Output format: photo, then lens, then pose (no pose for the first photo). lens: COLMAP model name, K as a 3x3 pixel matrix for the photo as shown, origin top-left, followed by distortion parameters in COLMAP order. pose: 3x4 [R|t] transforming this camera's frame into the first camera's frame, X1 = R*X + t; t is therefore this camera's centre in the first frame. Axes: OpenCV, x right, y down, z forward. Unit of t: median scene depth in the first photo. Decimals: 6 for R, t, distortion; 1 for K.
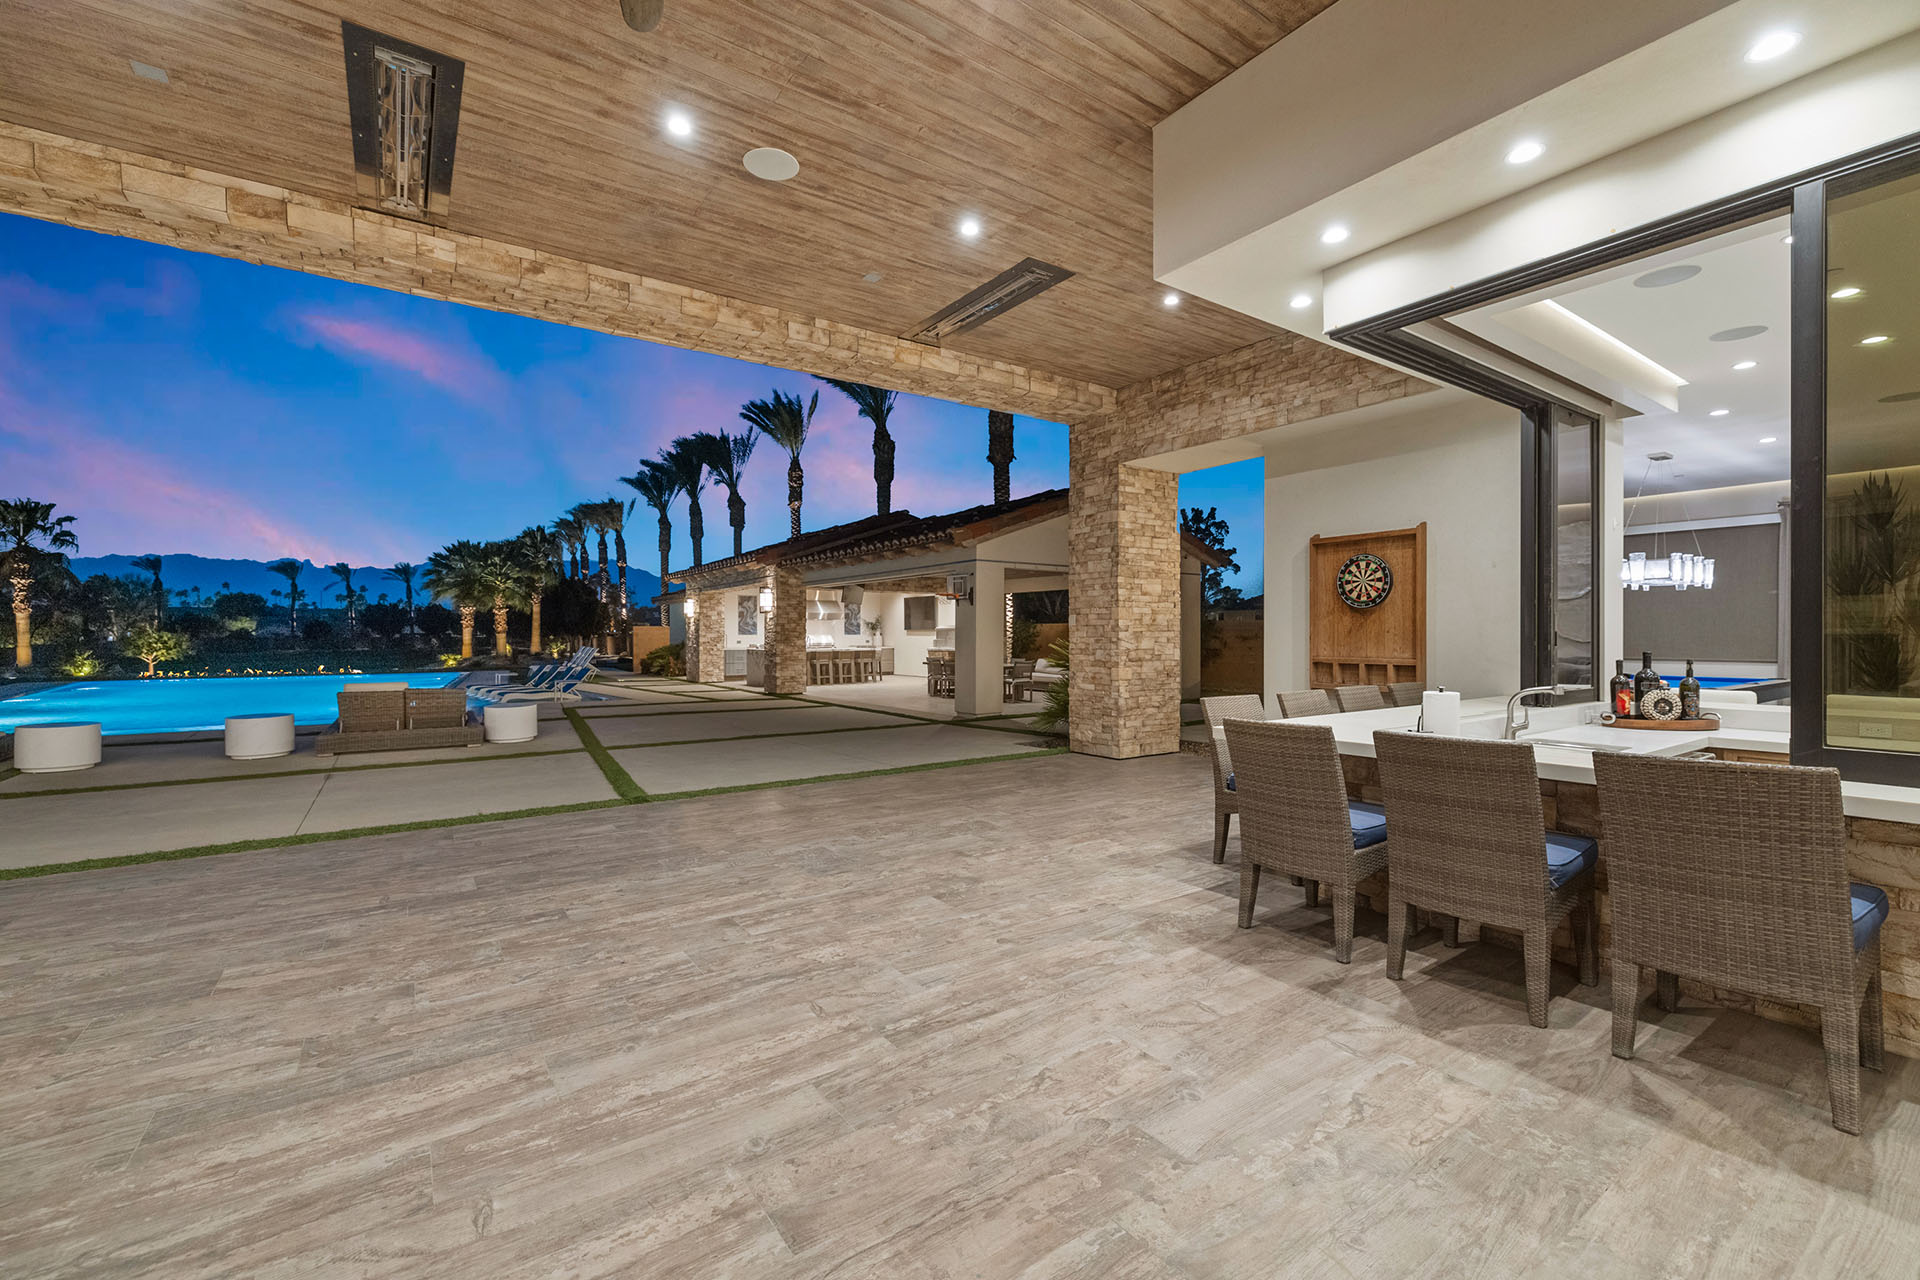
lens RADIAL K [[800.8, 0, 960.0], [0, 800.8, 640.0], [0, 0, 1]] dist [-0.002745, -0.000014]
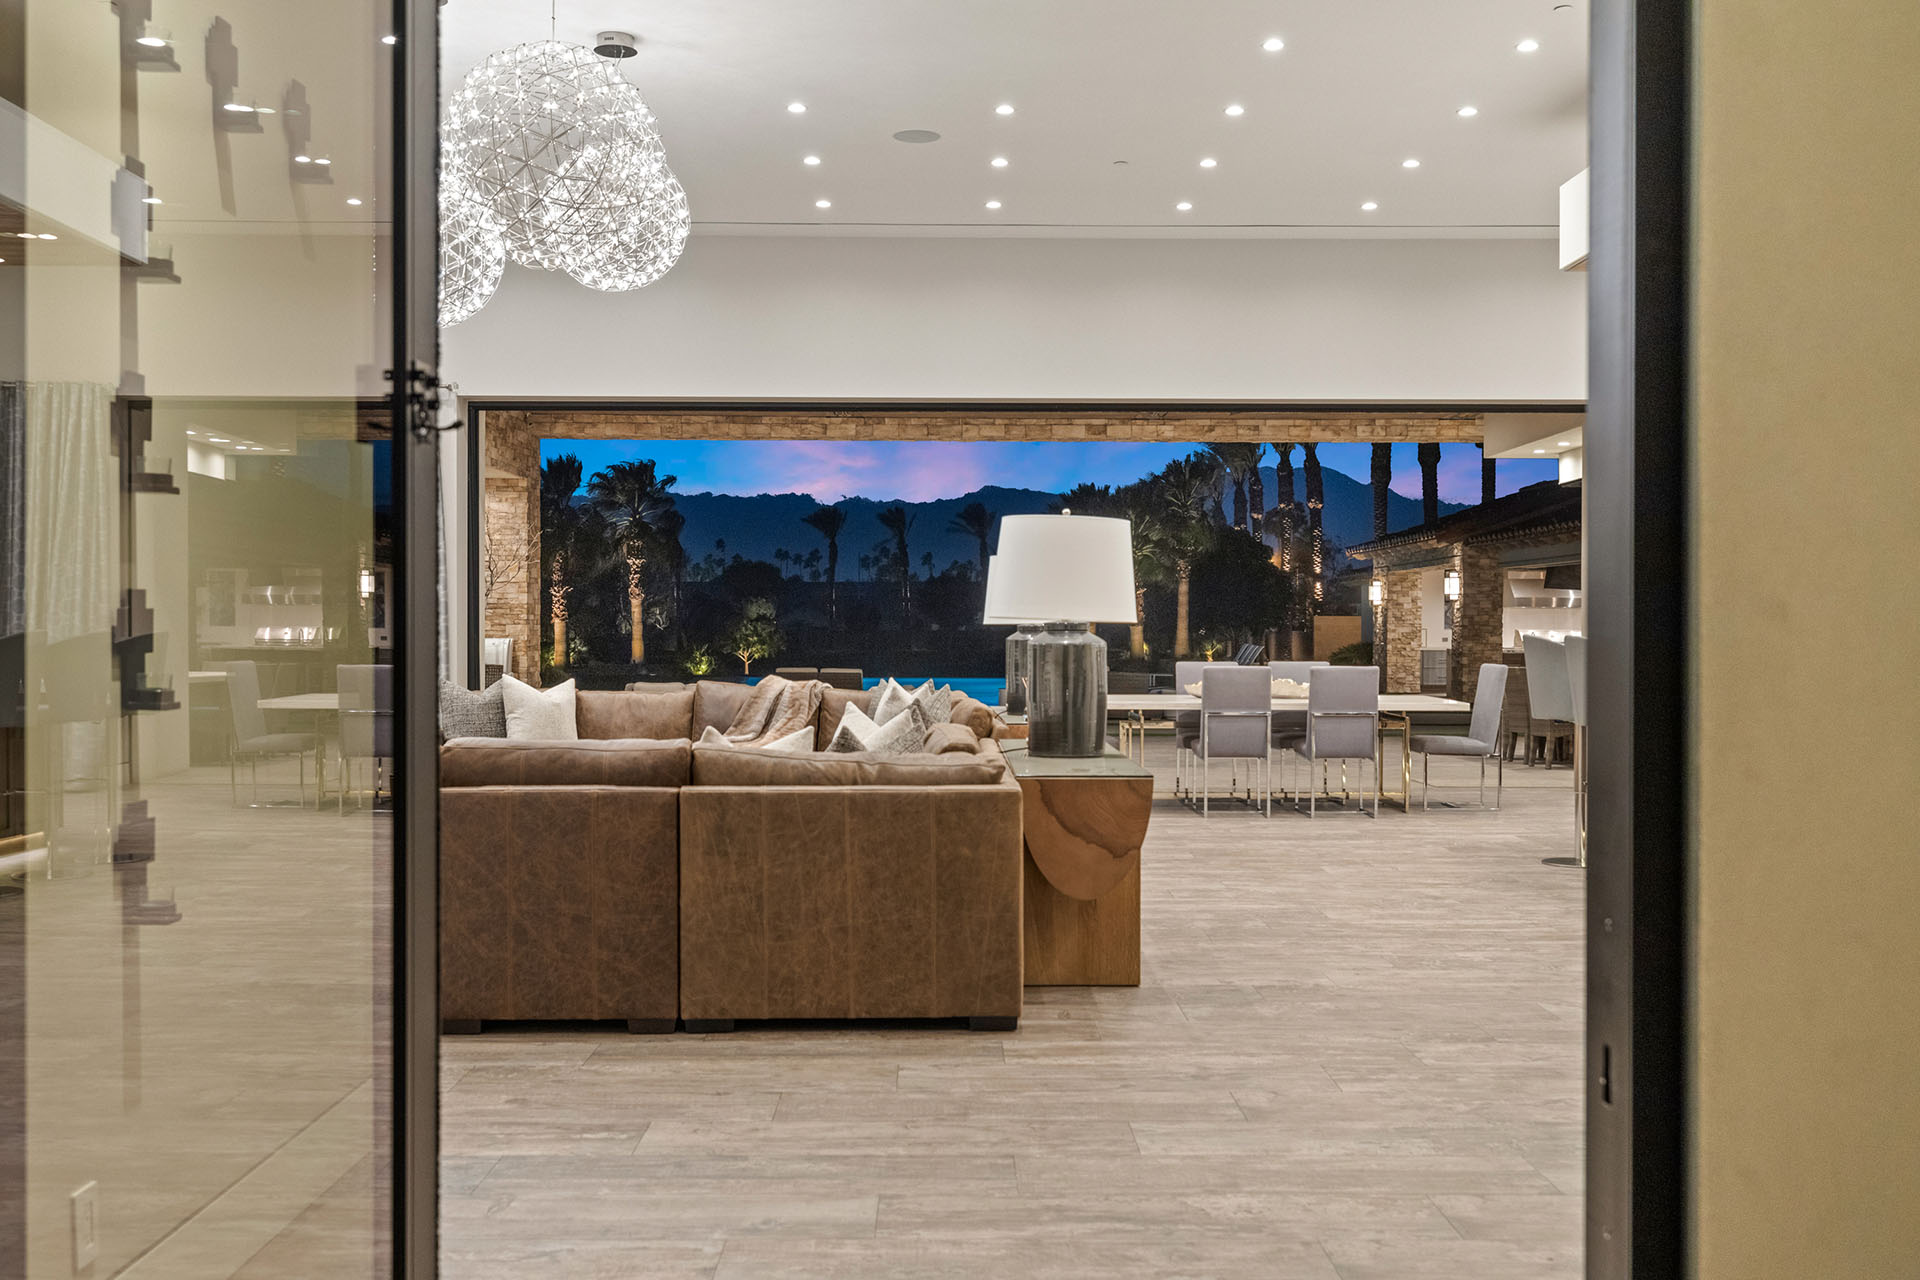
lens RADIAL K [[1843.3, 0, 960.0], [0, 1843.3, 640.0], [0, 0, 1]] dist [0.003632, 0.001265]
pose [[0.824814, 0.007790, -0.565350, 0.394995], [-0.008080, 0.999965, 0.001990, 0.004406], [0.565346, 0.002927, 0.824849, -0.799141]]
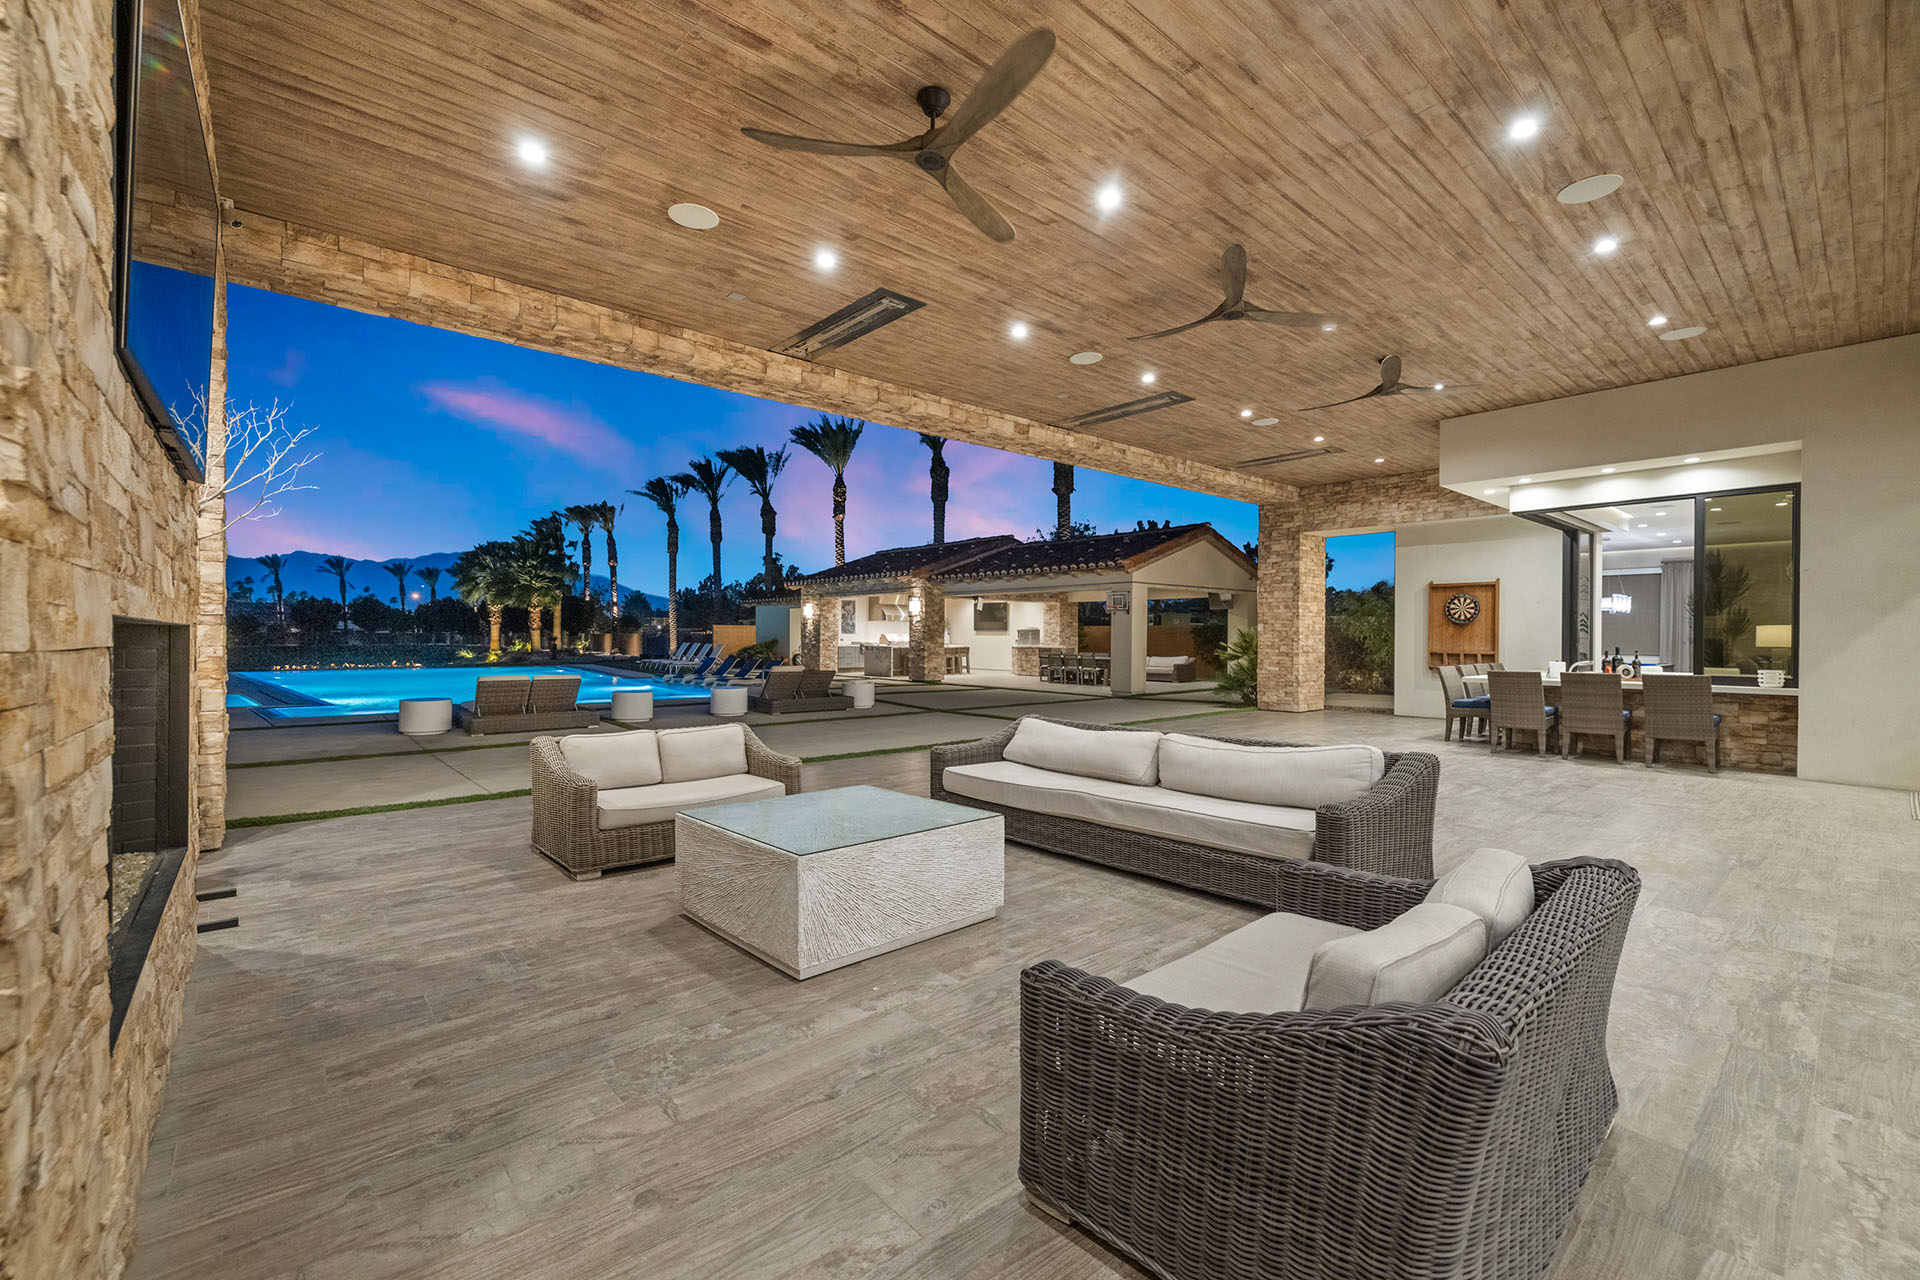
lens RADIAL K [[800.8, 0, 960.0], [0, 800.8, 640.0], [0, 0, 1]] dist [-0.002745, -0.000014]
pose [[0.994552, 0.005977, 0.104072, -0.301182], [-0.006094, 0.999981, 0.000800, 0.001351], [-0.104066, -0.001430, 0.994569, -0.254490]]
